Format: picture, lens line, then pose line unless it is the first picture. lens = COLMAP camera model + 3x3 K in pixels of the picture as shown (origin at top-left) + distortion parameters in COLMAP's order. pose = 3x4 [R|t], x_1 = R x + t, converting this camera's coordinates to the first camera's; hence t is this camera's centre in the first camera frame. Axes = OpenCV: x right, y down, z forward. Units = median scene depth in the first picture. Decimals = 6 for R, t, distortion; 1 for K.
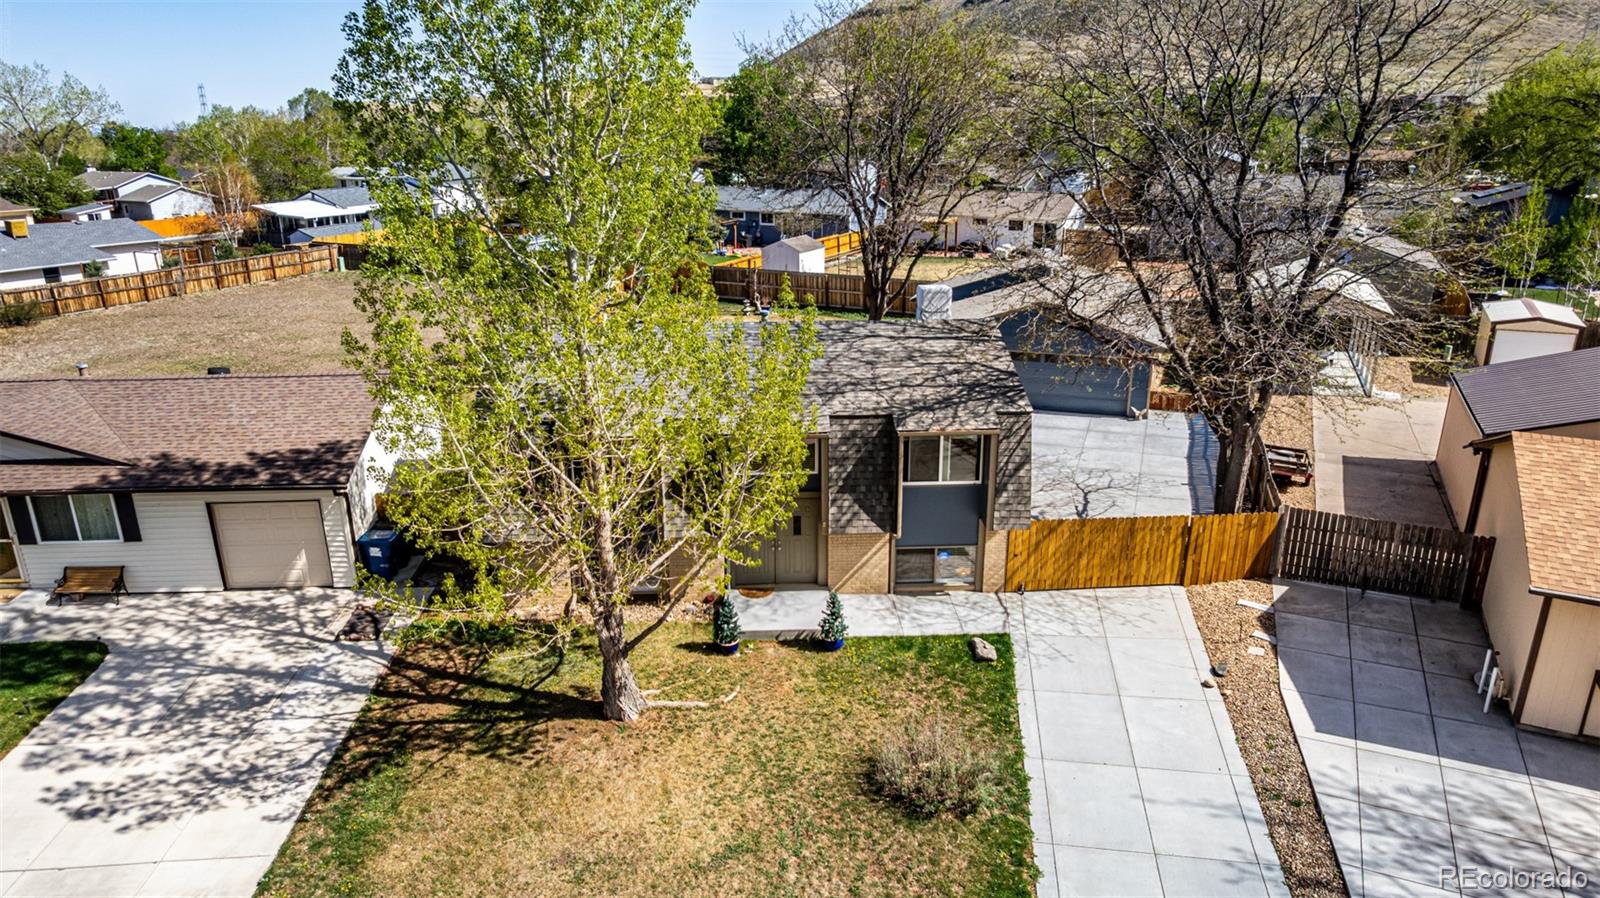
lens RADIAL K [[1022.2, 0, 795.4], [0, 1022.2, 452.1], [0, 0, 1]] dist [-0.075993, 0.068815]
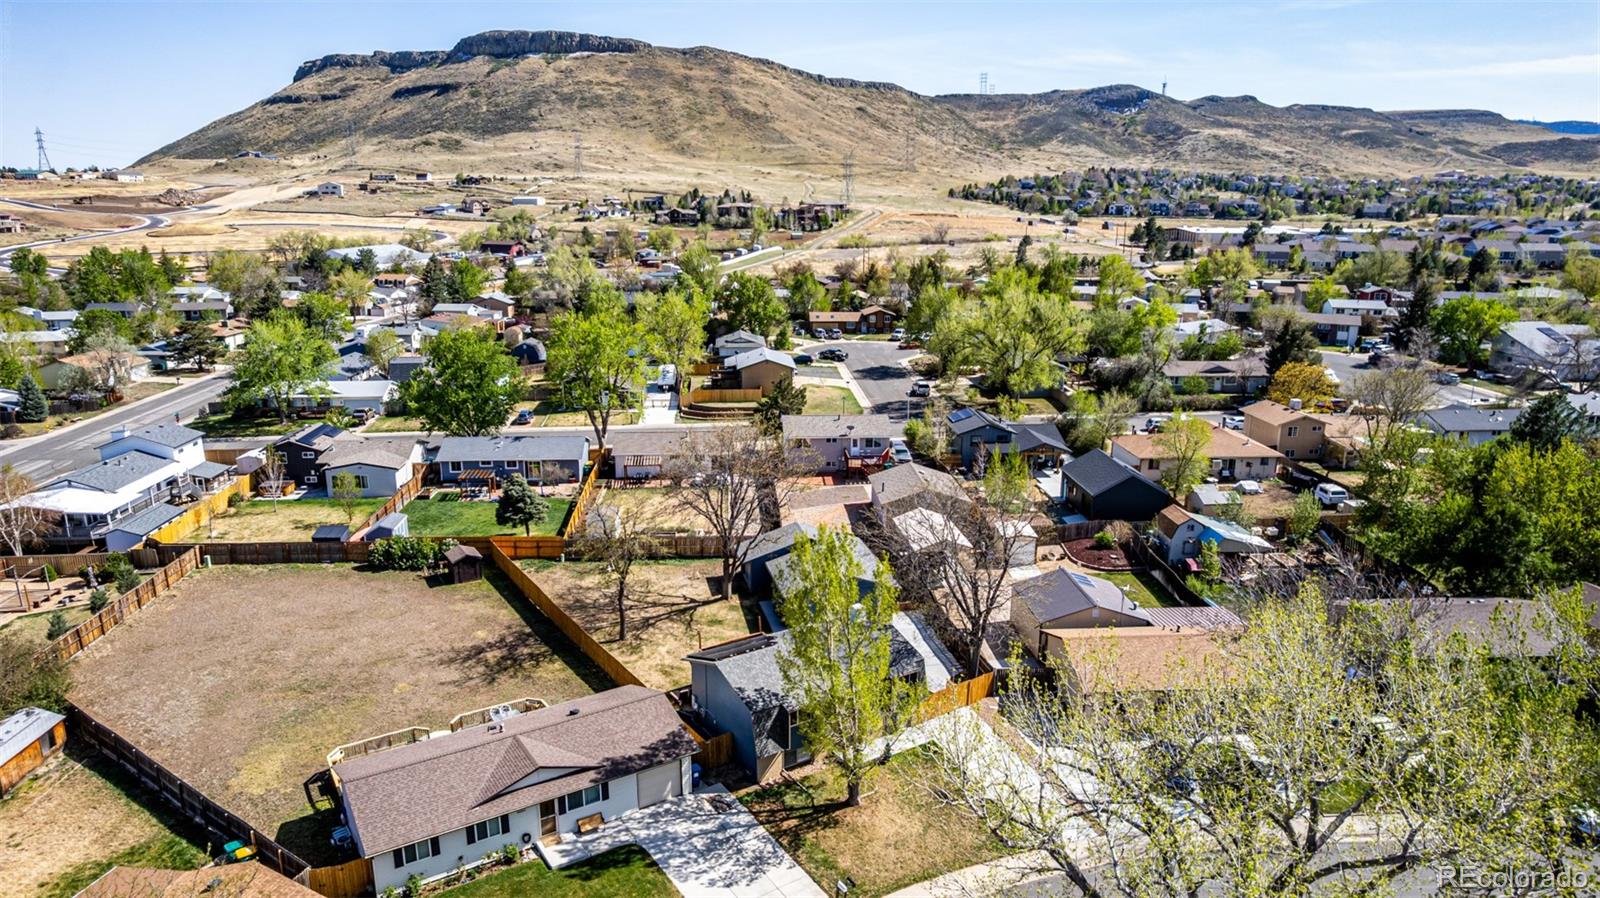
lens RADIAL K [[1024.1, 0, 796.1], [0, 1024.1, 454.1], [0, 0, 1]] dist [-0.090526, 0.086556]
pose [[0.860275, -0.119461, 0.495637, -1.426851], [0.151384, 0.988169, -0.024583, -0.596016], [-0.486837, 0.096180, 0.868182, -1.345232]]
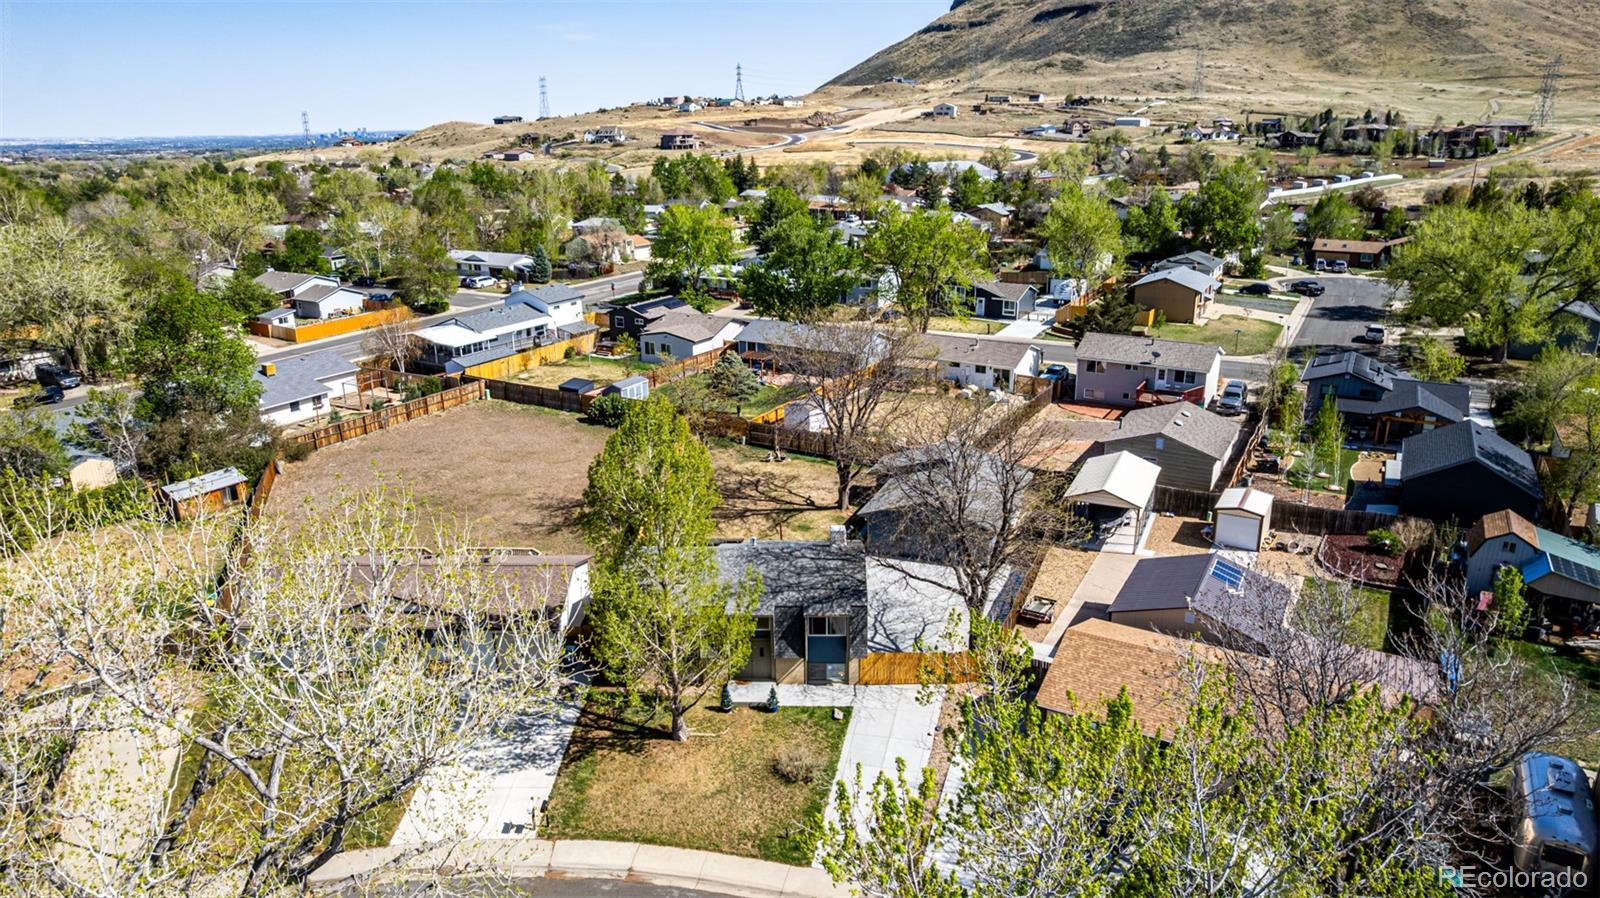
lens RADIAL K [[1022.2, 0, 795.4], [0, 1022.2, 452.1], [0, 0, 1]] dist [-0.075993, 0.068815]
pose [[0.997715, 0.016266, -0.065569, 0.224203], [-0.016411, 0.999864, -0.001673, -0.376735], [0.065532, 0.002745, 0.997847, -1.246380]]
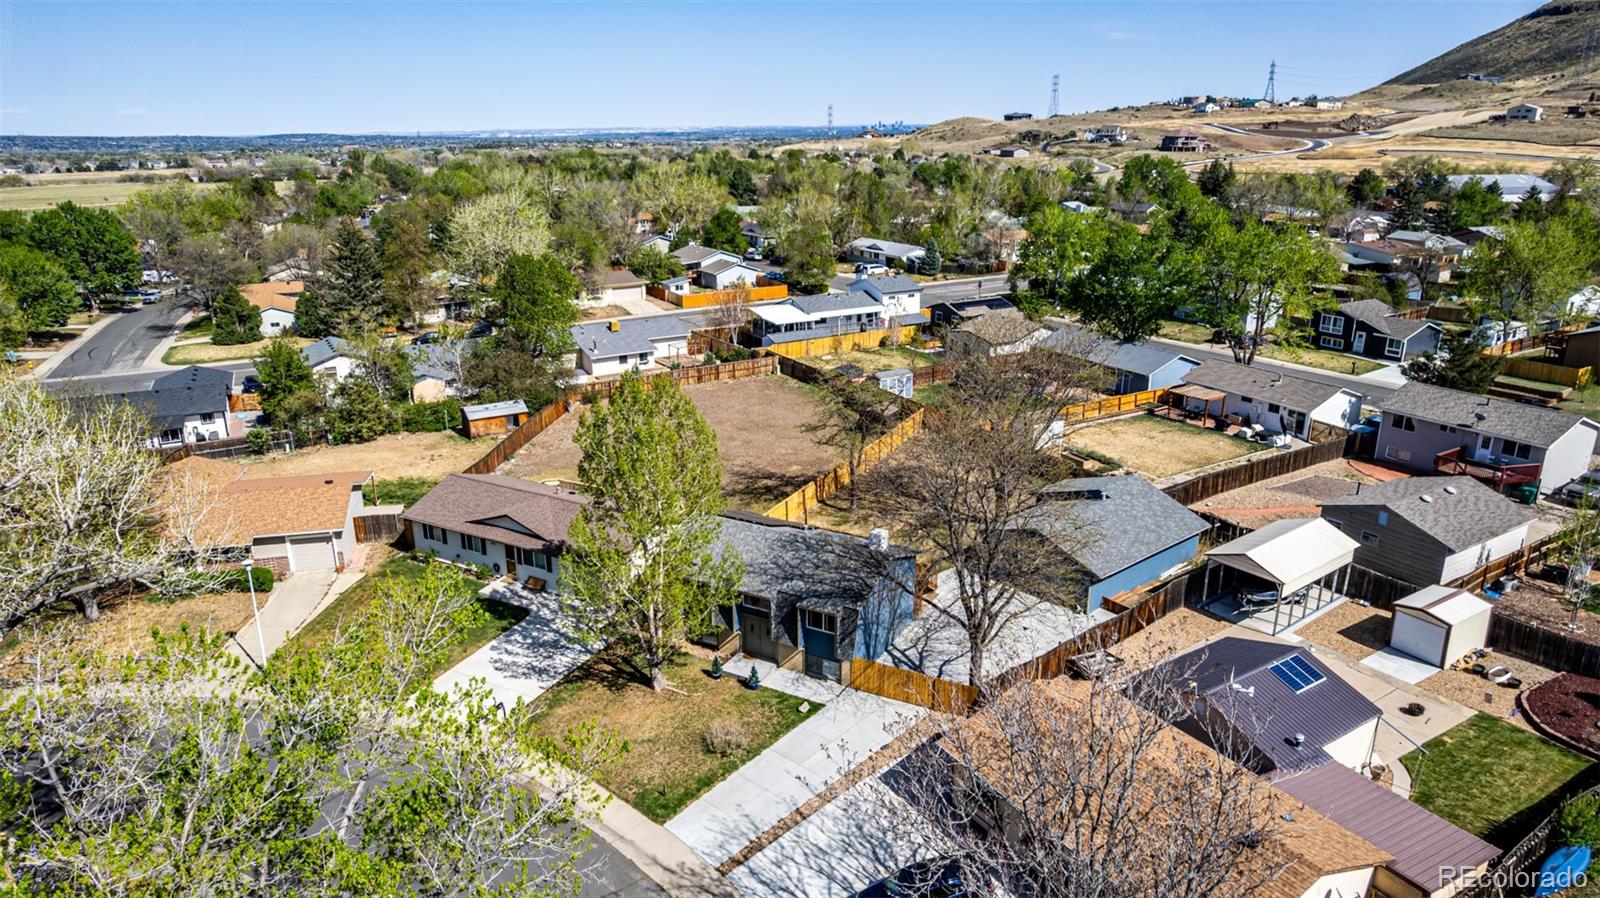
lens RADIAL K [[1022.2, 0, 795.4], [0, 1022.2, 452.1], [0, 0, 1]] dist [-0.075993, 0.068815]
pose [[0.849372, 0.166540, -0.500831, 1.195253], [-0.167276, 0.984935, 0.043829, -0.460687], [0.500586, 0.046550, 0.864434, -1.002467]]
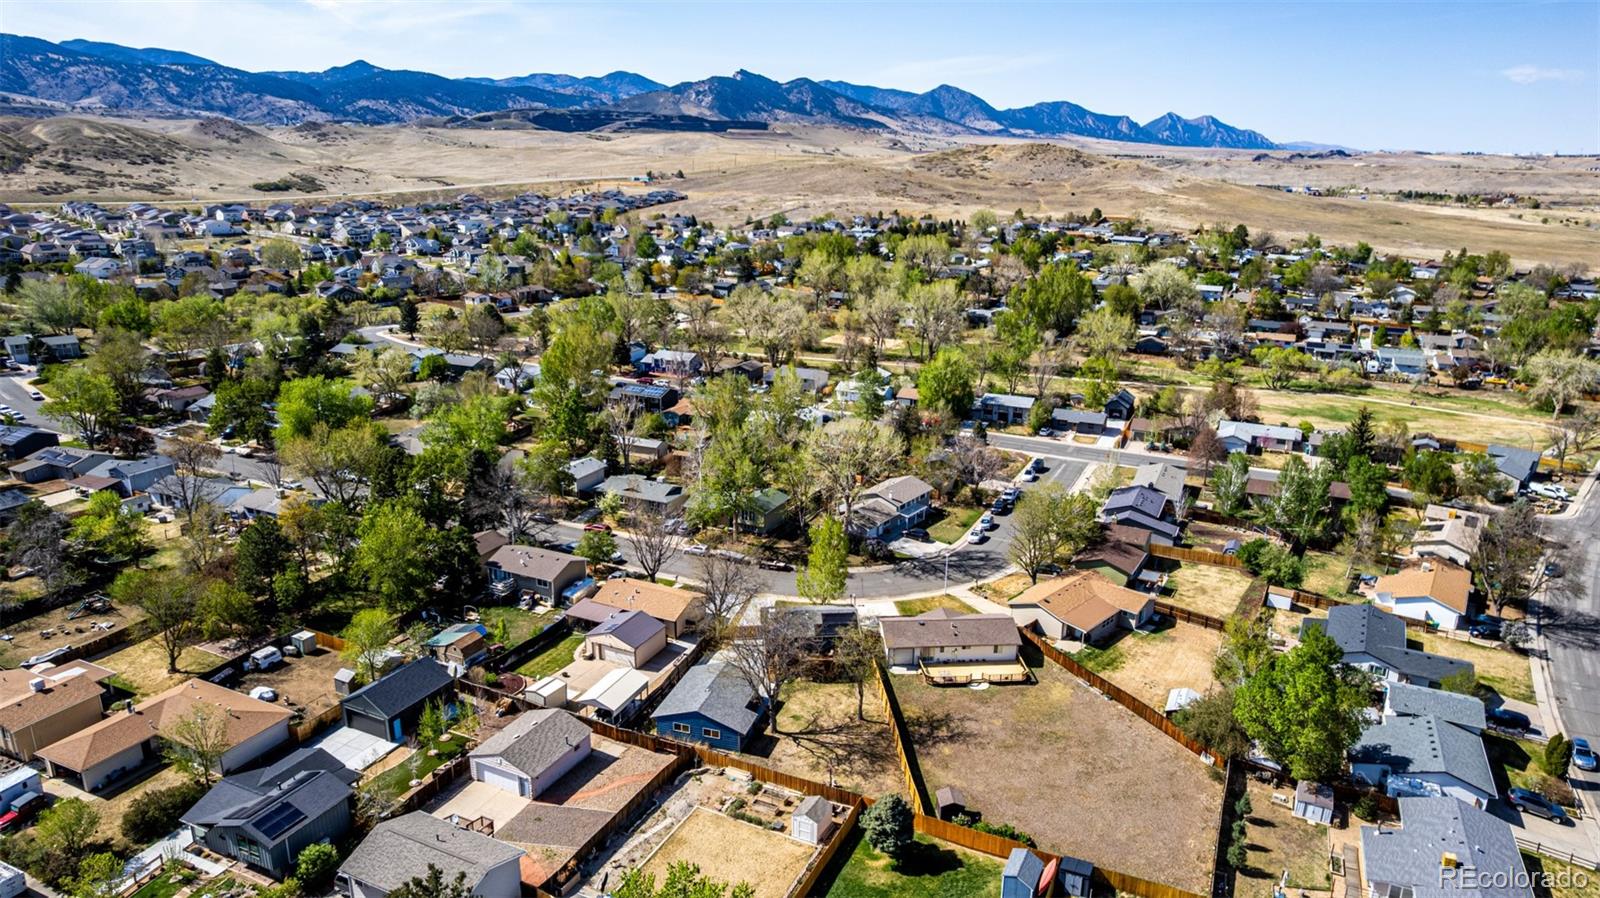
lens RADIAL K [[1022.2, 0, 795.4], [0, 1022.2, 452.1], [0, 0, 1]] dist [-0.075993, 0.068815]
pose [[-0.999516, 0.006316, -0.030454, 0.203215], [-0.012284, 0.819388, 0.573107, -4.366817], [0.028573, 0.573204, -0.818914, 5.568636]]
